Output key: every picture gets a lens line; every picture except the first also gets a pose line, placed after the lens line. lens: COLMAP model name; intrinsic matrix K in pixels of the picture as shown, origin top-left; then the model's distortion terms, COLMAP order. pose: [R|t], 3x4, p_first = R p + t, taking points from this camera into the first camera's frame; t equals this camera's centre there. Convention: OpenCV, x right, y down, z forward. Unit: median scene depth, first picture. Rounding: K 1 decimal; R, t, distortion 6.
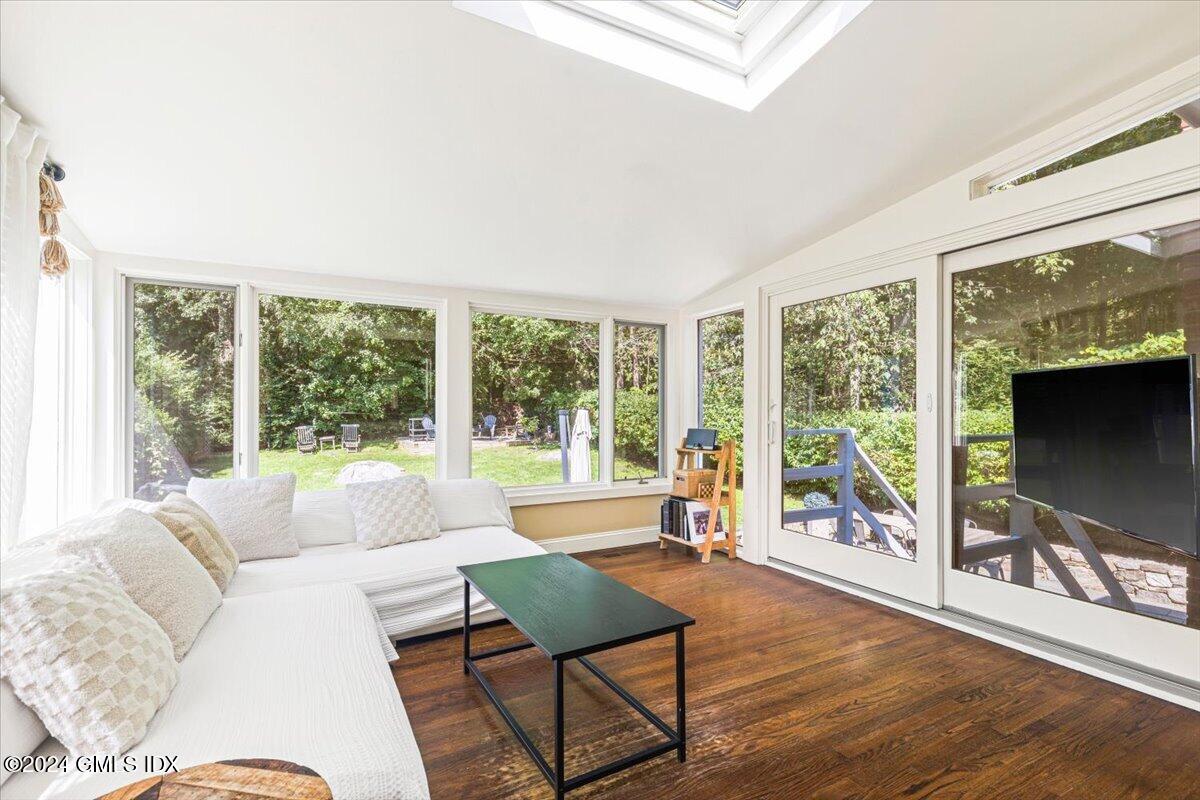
lens RADIAL K [[548.1, 0, 608.0], [0, 548.1, 408.0], [0, 0, 1]] dist [0.009598, 0.000787]
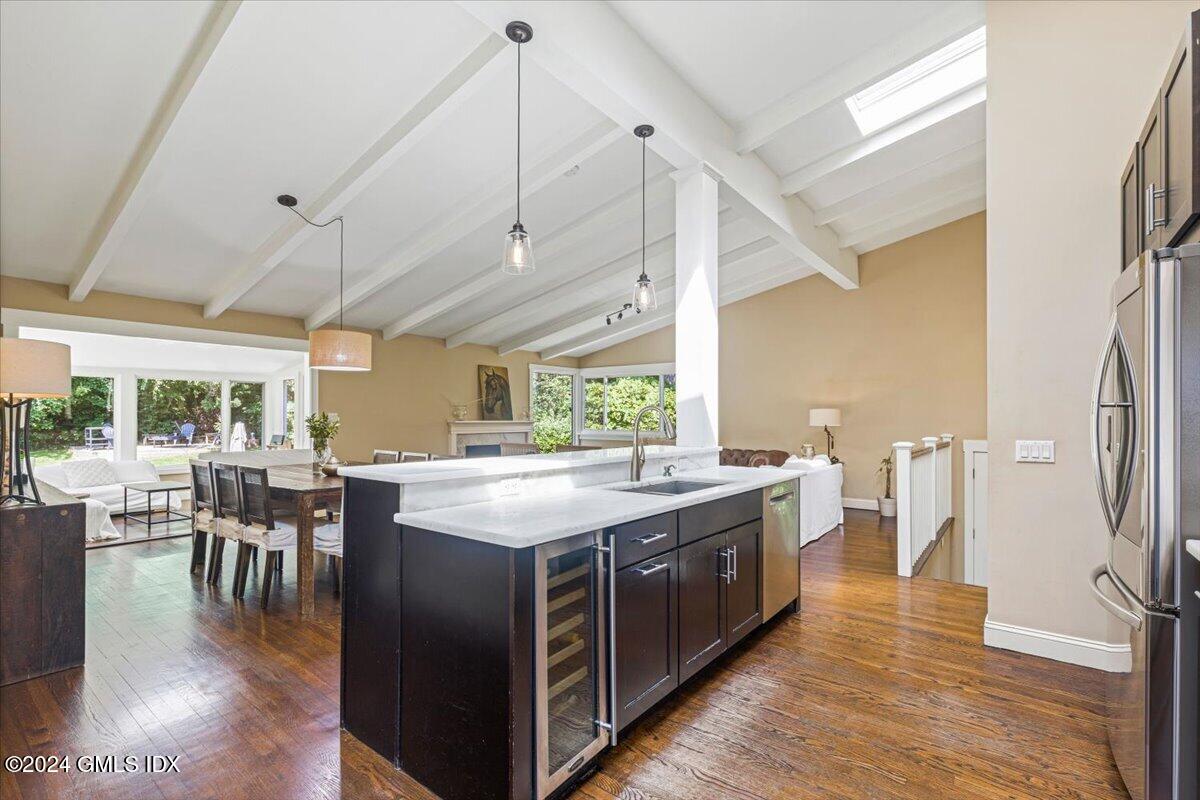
lens RADIAL K [[548.1, 0, 608.0], [0, 548.1, 408.0], [0, 0, 1]] dist [0.009598, 0.000787]
pose [[0.914716, 0.002690, 0.404089, 0.507023], [-0.000451, 0.999984, -0.005637, -0.056877], [-0.404098, 0.004974, 0.914702, -1.534084]]
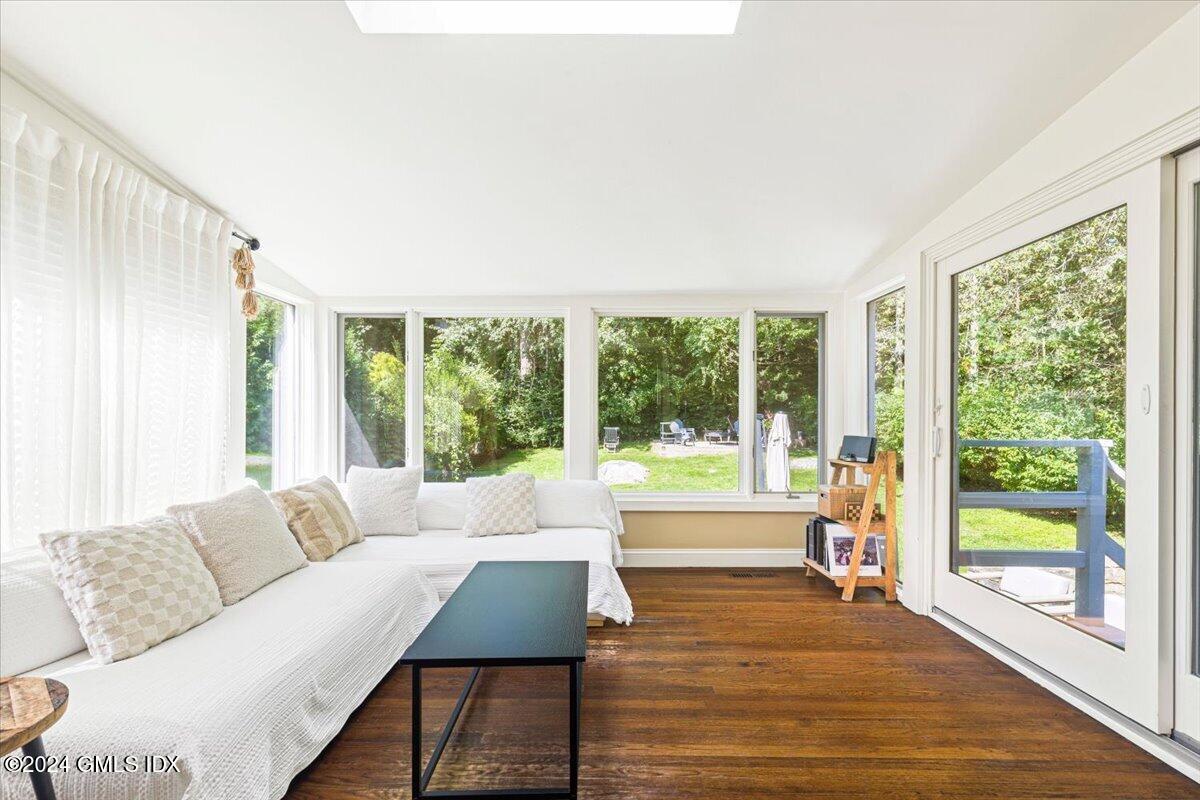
lens RADIAL K [[548.1, 0, 608.0], [0, 548.1, 408.0], [0, 0, 1]] dist [0.009598, 0.000787]
pose [[0.879004, -0.004760, -0.476790, 0.249099], [0.000657, 0.999961, -0.008772, 0.002843], [0.476813, 0.007397, 0.878973, 0.108085]]
